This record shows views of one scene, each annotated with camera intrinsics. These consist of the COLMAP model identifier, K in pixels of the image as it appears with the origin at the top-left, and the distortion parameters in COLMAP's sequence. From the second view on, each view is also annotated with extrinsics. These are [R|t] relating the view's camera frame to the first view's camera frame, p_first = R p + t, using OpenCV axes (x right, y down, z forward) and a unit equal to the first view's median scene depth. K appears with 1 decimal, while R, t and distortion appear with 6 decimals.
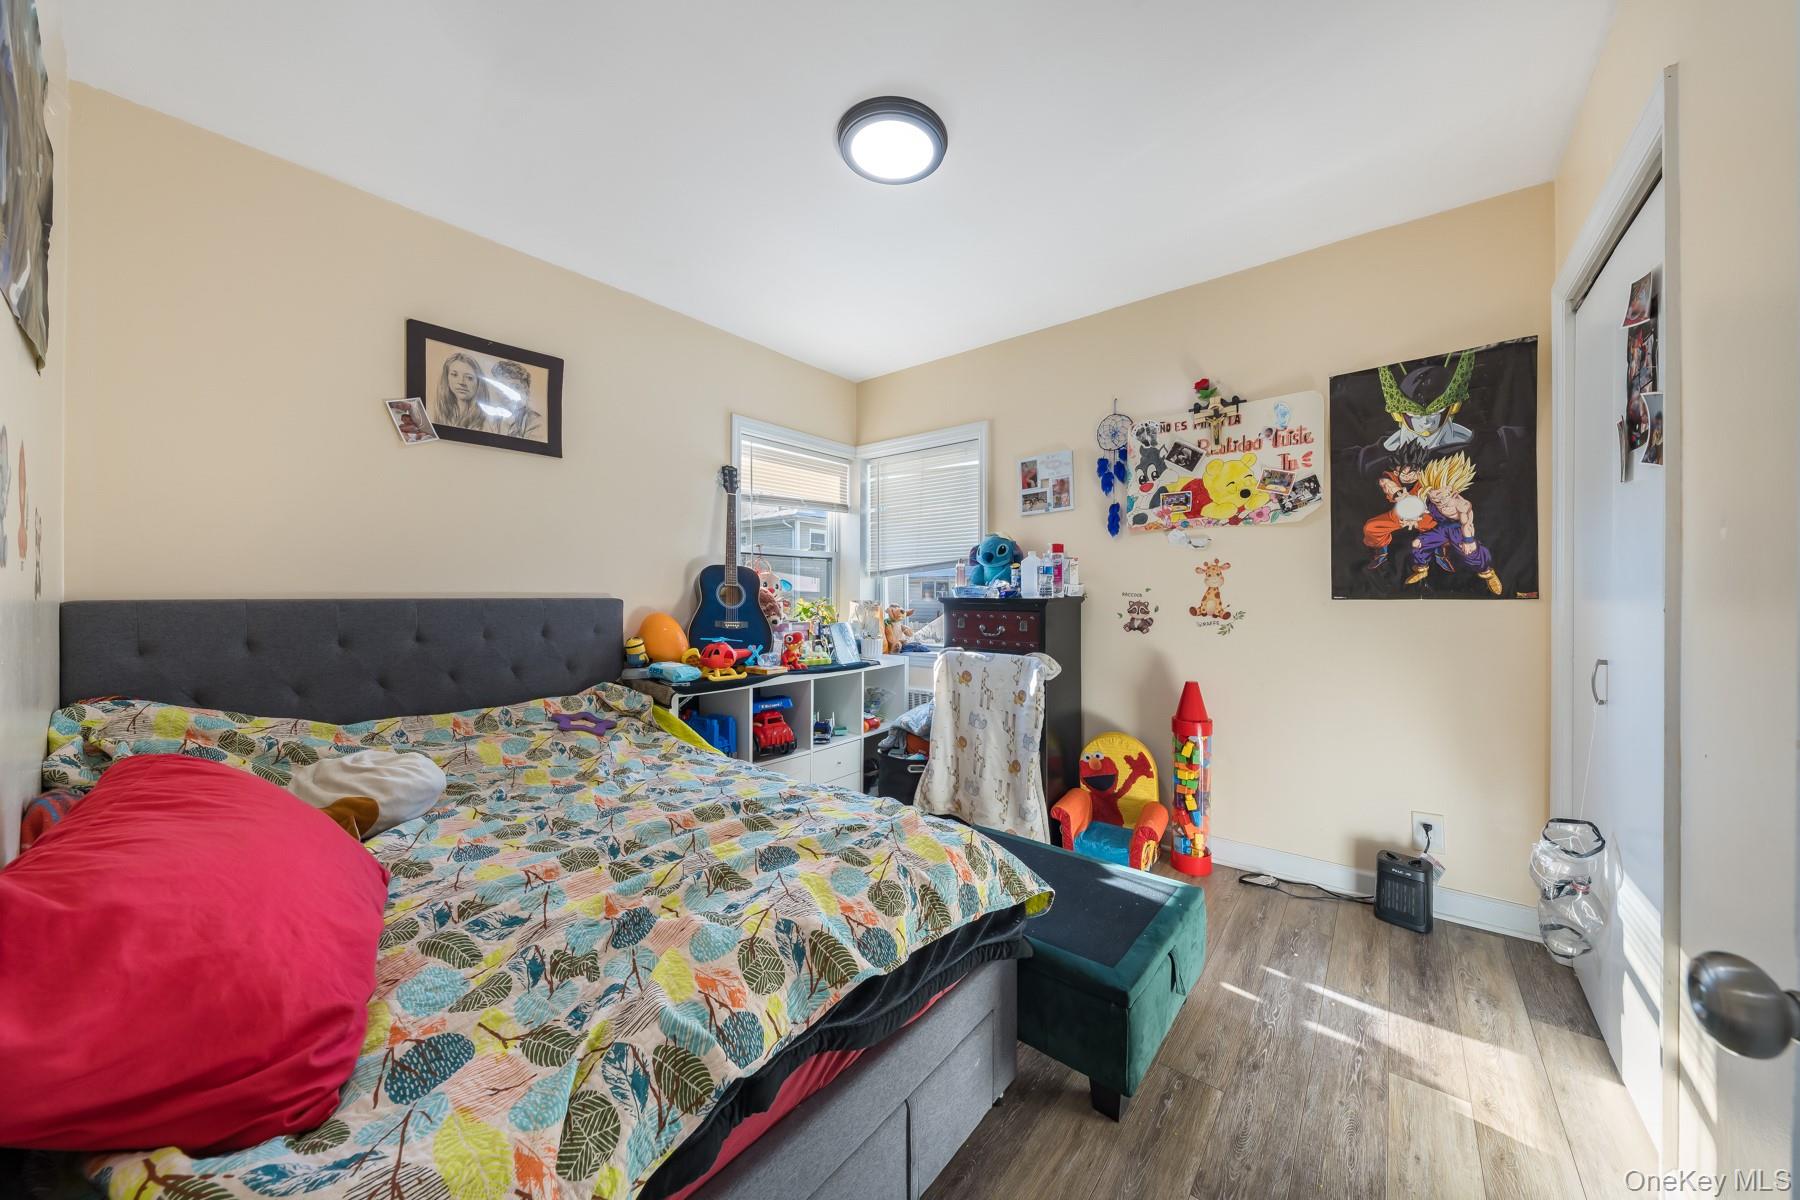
lens RADIAL K [[619.2, 0, 906.2], [0, 619.2, 597.8], [0, 0, 1]] dist [0.019752, 0.000197]
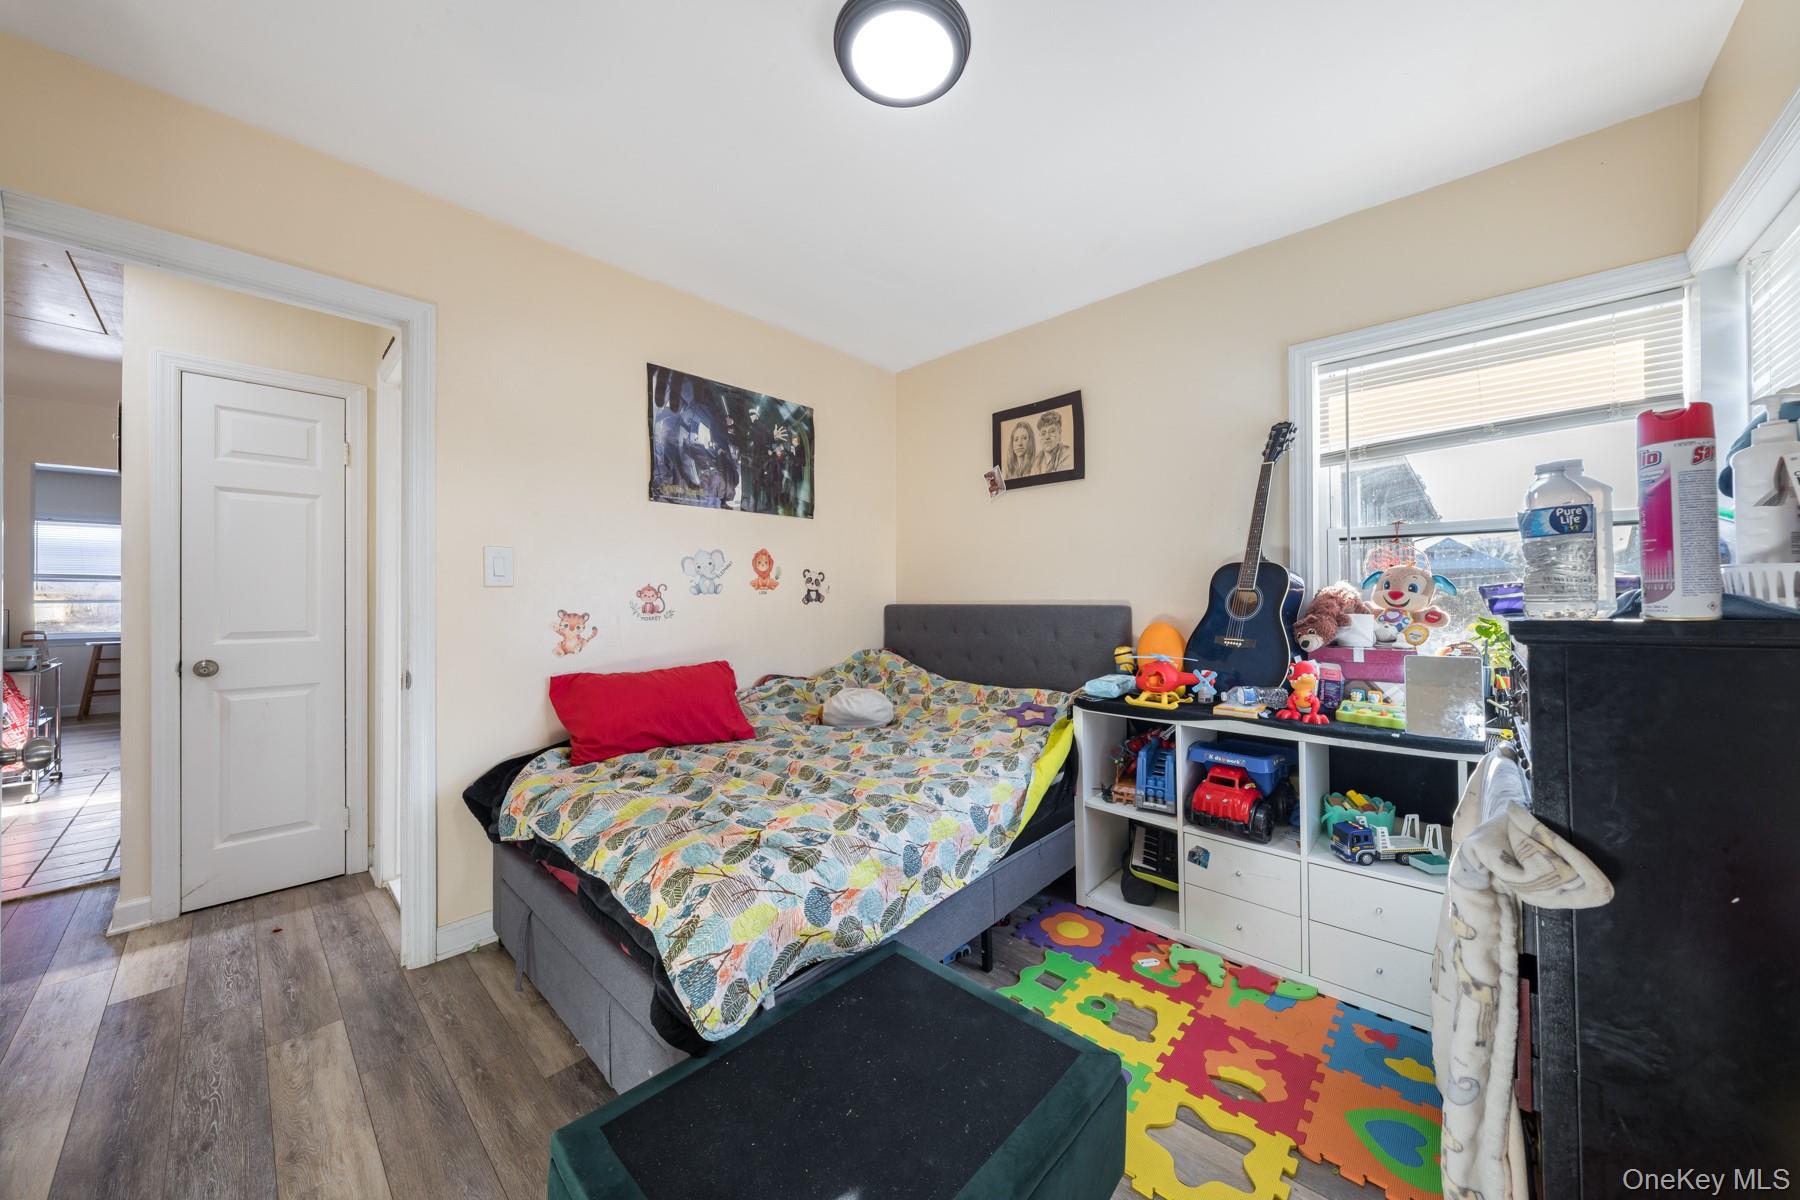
lens RADIAL K [[619.2, 0, 909.9], [0, 619.2, 590.0], [0, 0, 1]] dist [0.019752, 0.000197]
pose [[-0.041723, -0.015045, -0.999016, 0.573046], [-0.003250, 0.999883, -0.014923, -0.008388], [0.999124, 0.002624, -0.041767, 0.754207]]
